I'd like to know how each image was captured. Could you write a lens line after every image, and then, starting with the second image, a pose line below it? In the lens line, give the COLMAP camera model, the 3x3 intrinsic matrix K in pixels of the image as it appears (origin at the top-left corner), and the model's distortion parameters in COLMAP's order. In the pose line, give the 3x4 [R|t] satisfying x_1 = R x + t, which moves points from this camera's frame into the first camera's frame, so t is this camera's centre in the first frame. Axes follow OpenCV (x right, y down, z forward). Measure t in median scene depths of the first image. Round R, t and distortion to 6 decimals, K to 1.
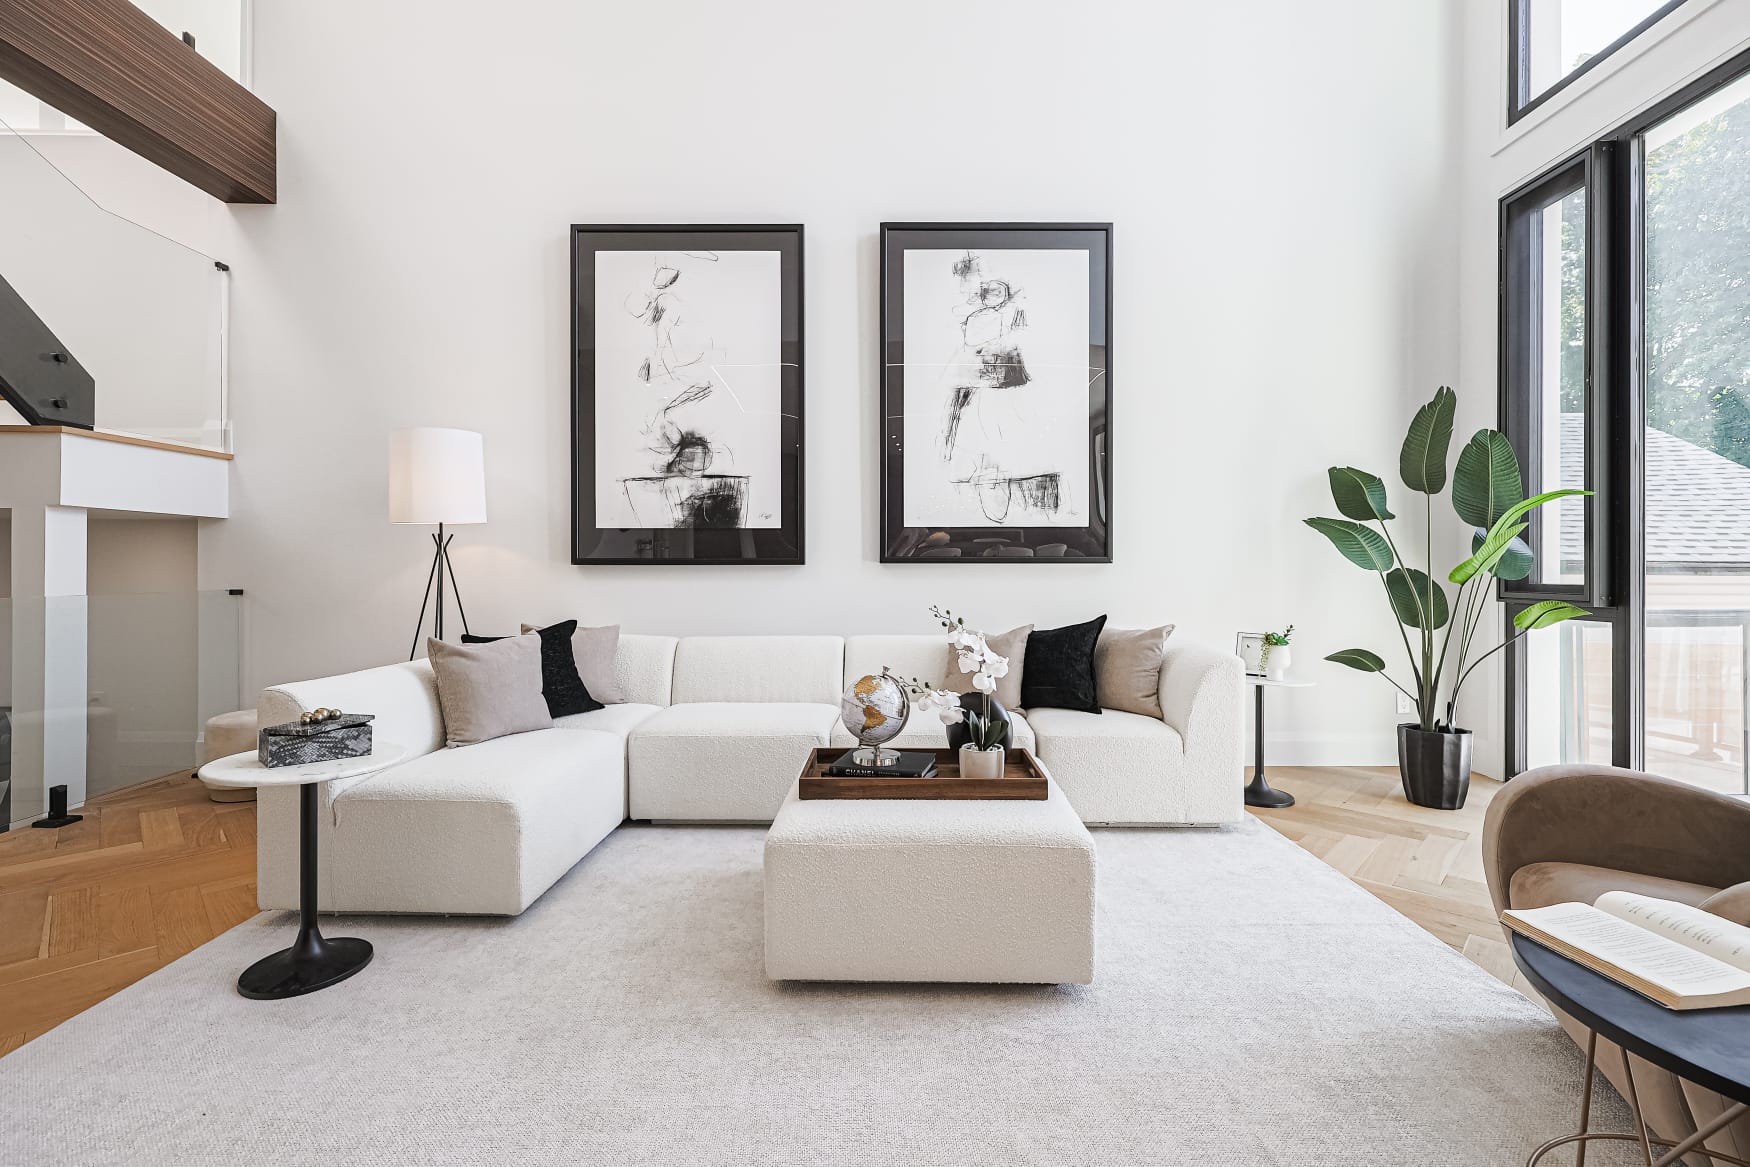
lens RADIAL K [[753.1, 0, 879.9], [0, 753.1, 583.6], [0, 0, 1]] dist [0.000714, -0.000441]
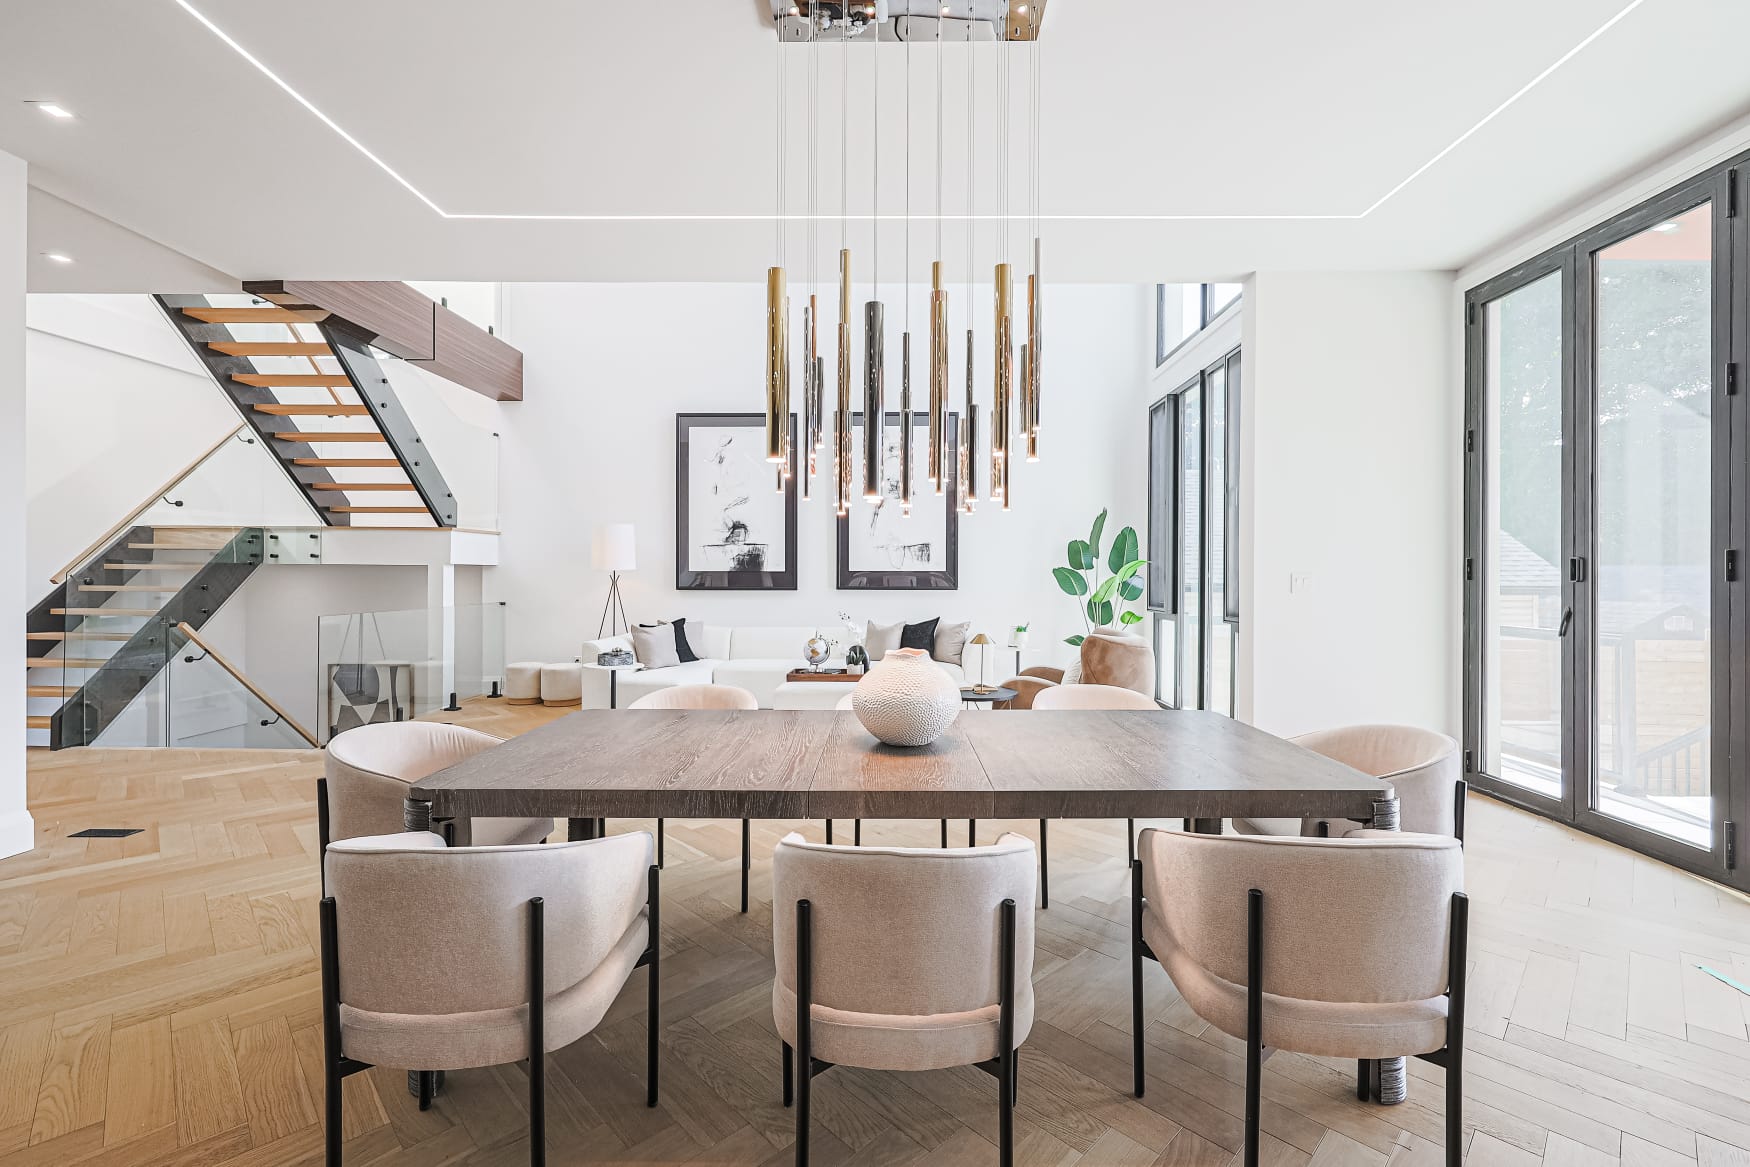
lens RADIAL K [[753.1, 0, 875.1], [0, 753.1, 583.3], [0, 0, 1]] dist [0.000714, -0.000441]
pose [[0.999603, 0.002877, -0.028044, 0.155443], [-0.003221, 0.999920, -0.012248, -0.020977], [0.028007, 0.012334, 0.999532, -0.925540]]
